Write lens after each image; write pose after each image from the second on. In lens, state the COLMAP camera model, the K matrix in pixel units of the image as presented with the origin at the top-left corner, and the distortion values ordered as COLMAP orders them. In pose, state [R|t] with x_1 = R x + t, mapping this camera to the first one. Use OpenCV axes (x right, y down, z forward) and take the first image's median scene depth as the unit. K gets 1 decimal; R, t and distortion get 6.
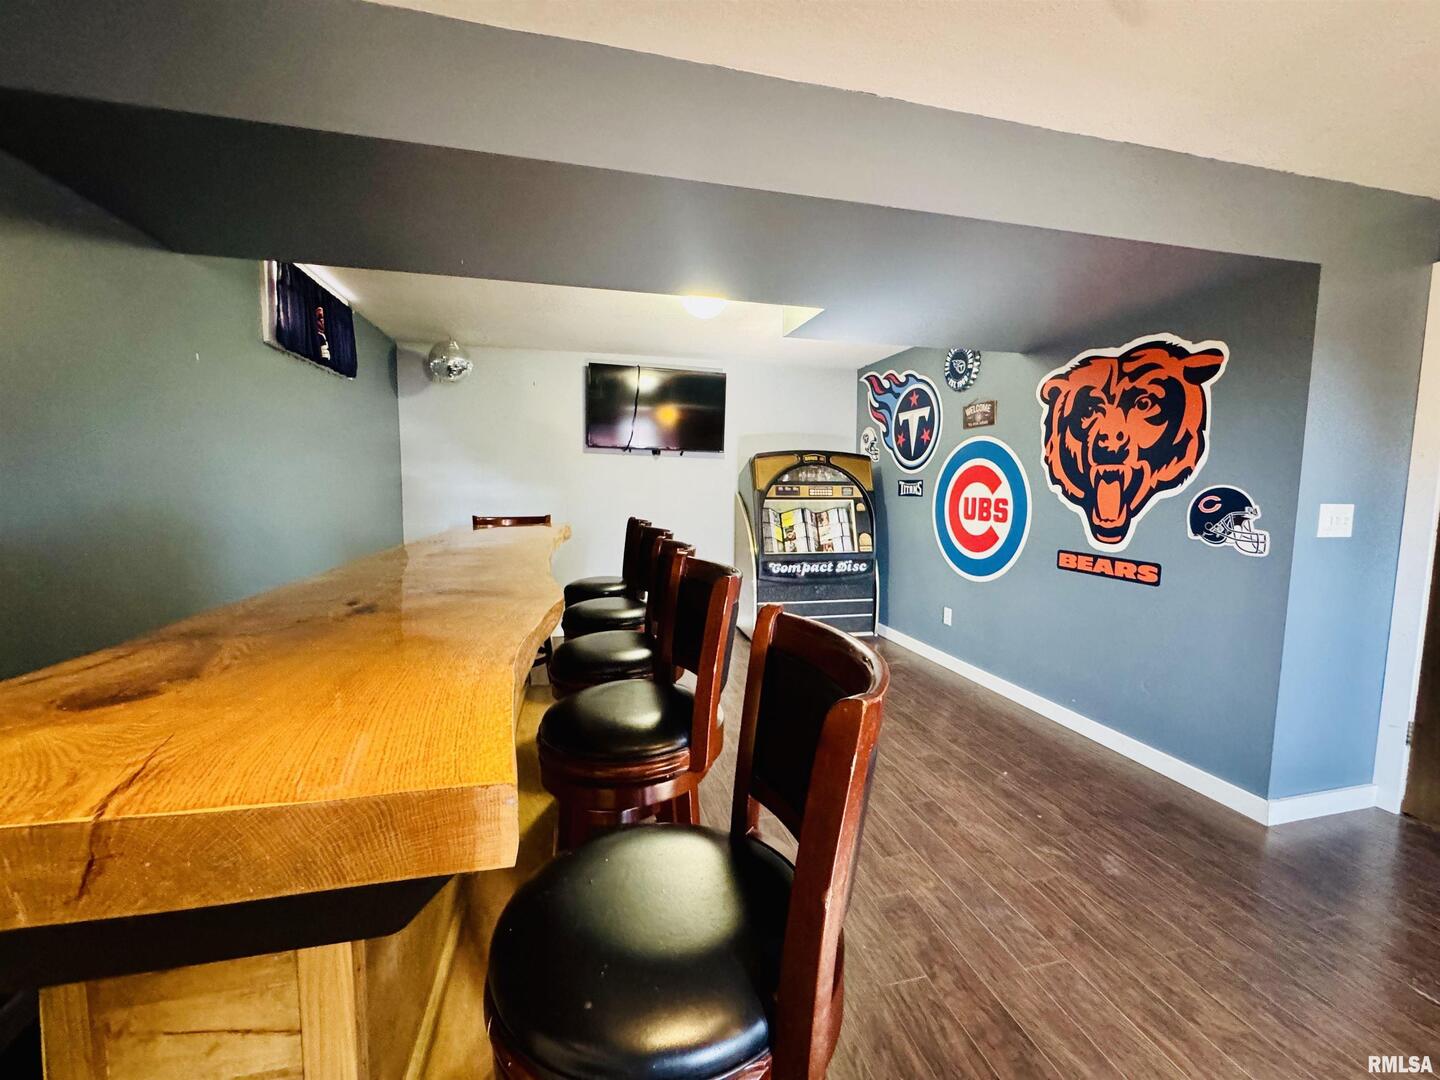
lens RADIAL K [[578.0, 0, 718.6], [0, 578.0, 534.9], [0, 0, 1]] dist [-0.000589, 0.000251]
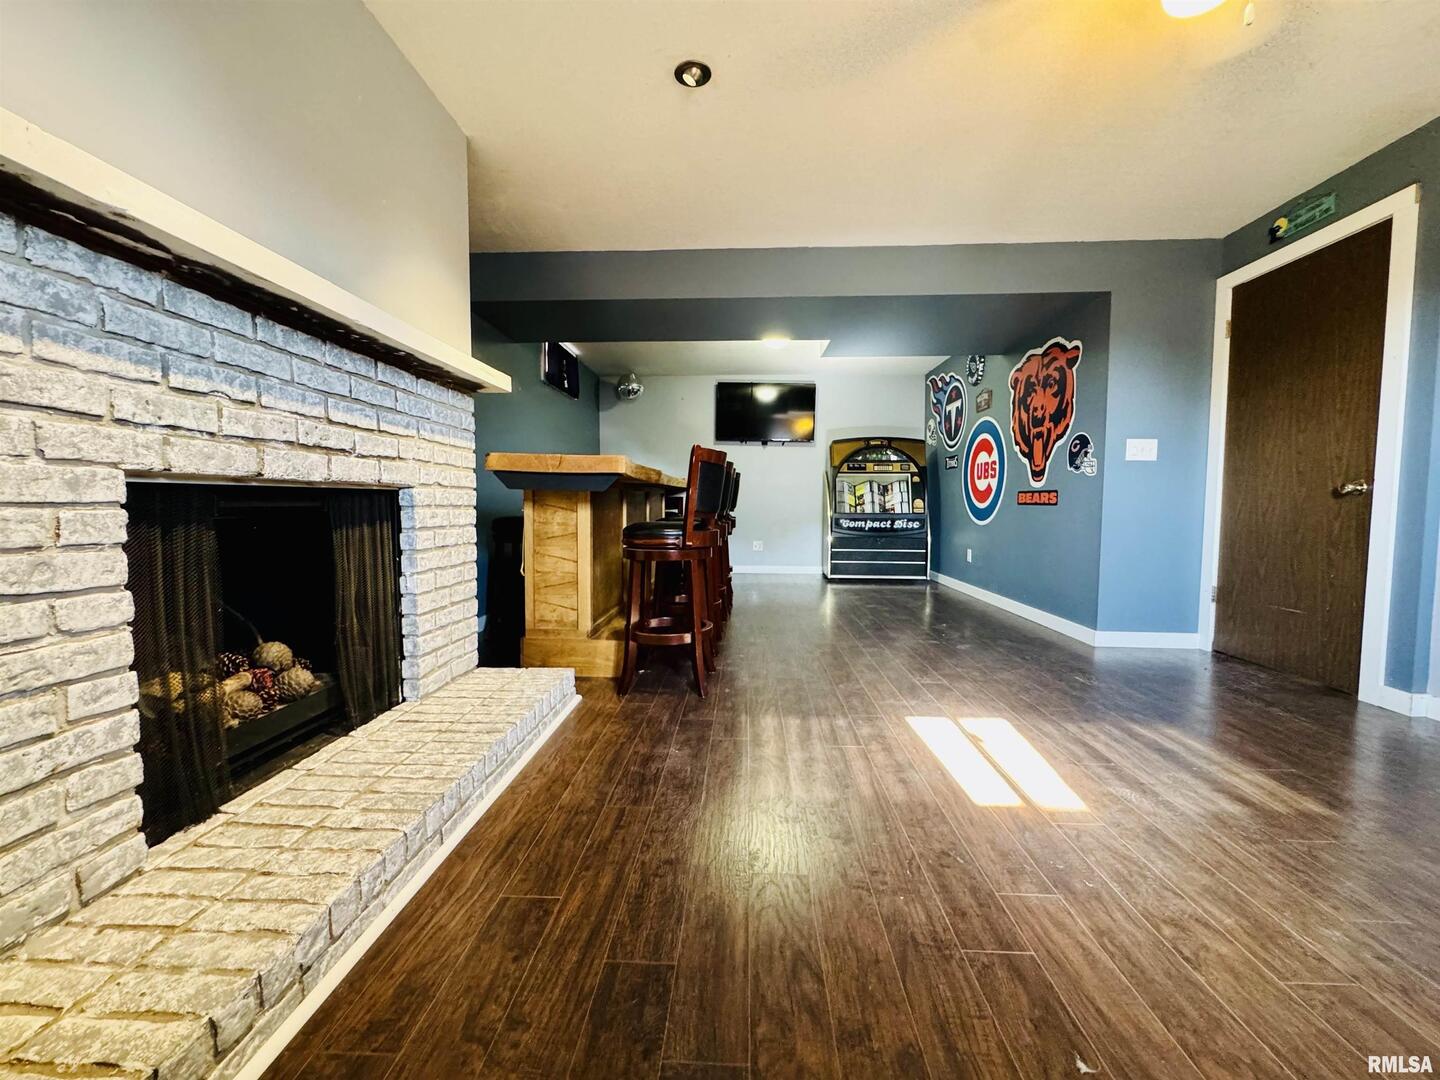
lens RADIAL K [[578.0, 0, 718.6], [0, 578.0, 534.9], [0, 0, 1]] dist [-0.000589, 0.000251]
pose [[0.957363, 0.012631, -0.288612, 0.225990], [-0.022339, 0.999289, -0.030370, 0.145333], [0.288023, 0.035522, 0.956964, -0.424198]]
